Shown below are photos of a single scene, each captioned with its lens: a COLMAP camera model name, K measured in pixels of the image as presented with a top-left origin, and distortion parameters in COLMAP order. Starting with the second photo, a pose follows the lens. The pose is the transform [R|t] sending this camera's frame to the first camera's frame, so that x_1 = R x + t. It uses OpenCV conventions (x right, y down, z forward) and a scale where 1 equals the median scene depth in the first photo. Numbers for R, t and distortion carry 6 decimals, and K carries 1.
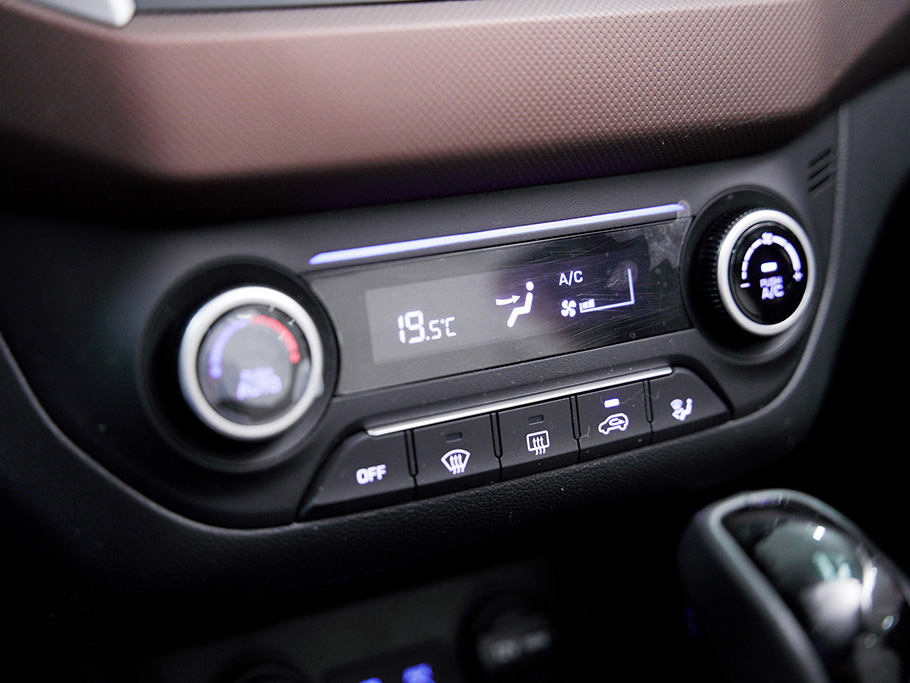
lens RADIAL K [[1468.1, 0, 455.0], [0, 1468.1, 341.5], [0, 0, 1]] dist [0.251204, -1.711285]
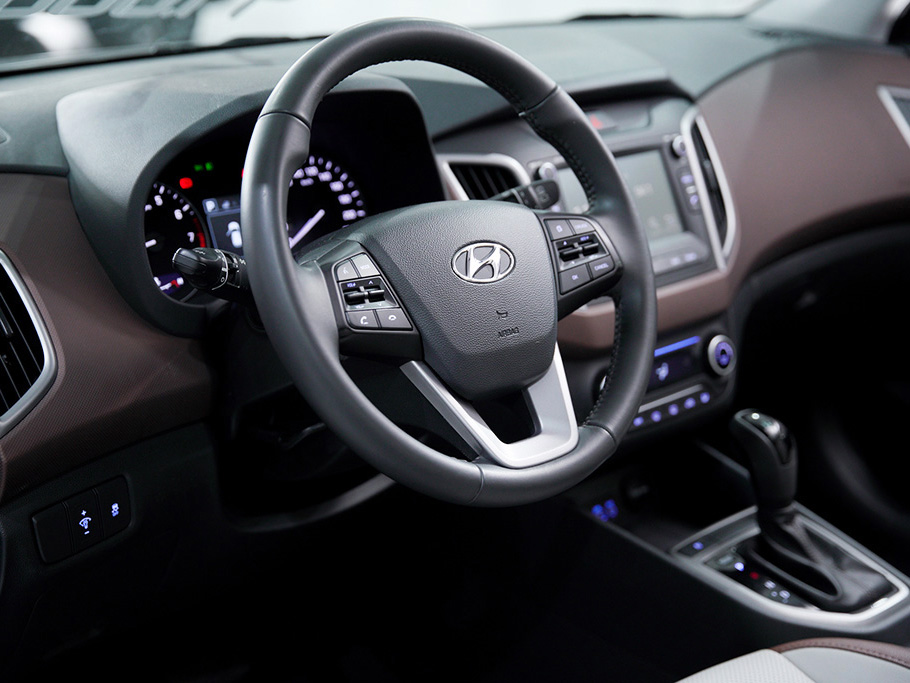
lens RADIAL K [[1468.1, 0, 455.0], [0, 1468.1, 341.5], [0, 0, 1]] dist [0.251204, -1.711285]
pose [[0.970343, -0.103463, 0.218474, -1.175549], [0.117081, 0.991848, -0.050300, 0.021926], [-0.211488, 0.074387, 0.974546, -2.282683]]
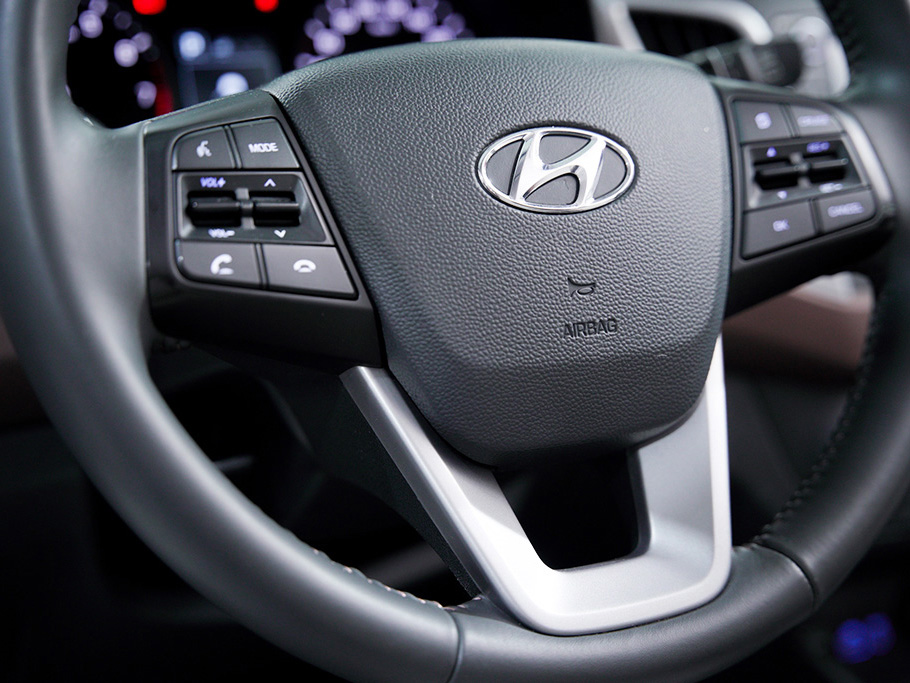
lens RADIAL K [[1474.2, 0, 455.0], [0, 1474.2, 341.5], [0, 0, 1]] dist [0.159401, 0.033071]
pose [[0.999663, 0.009677, -0.024090, -0.609727], [-0.010394, 0.999501, -0.029813, -0.063613], [0.023789, 0.030053, 0.999265, -0.996410]]
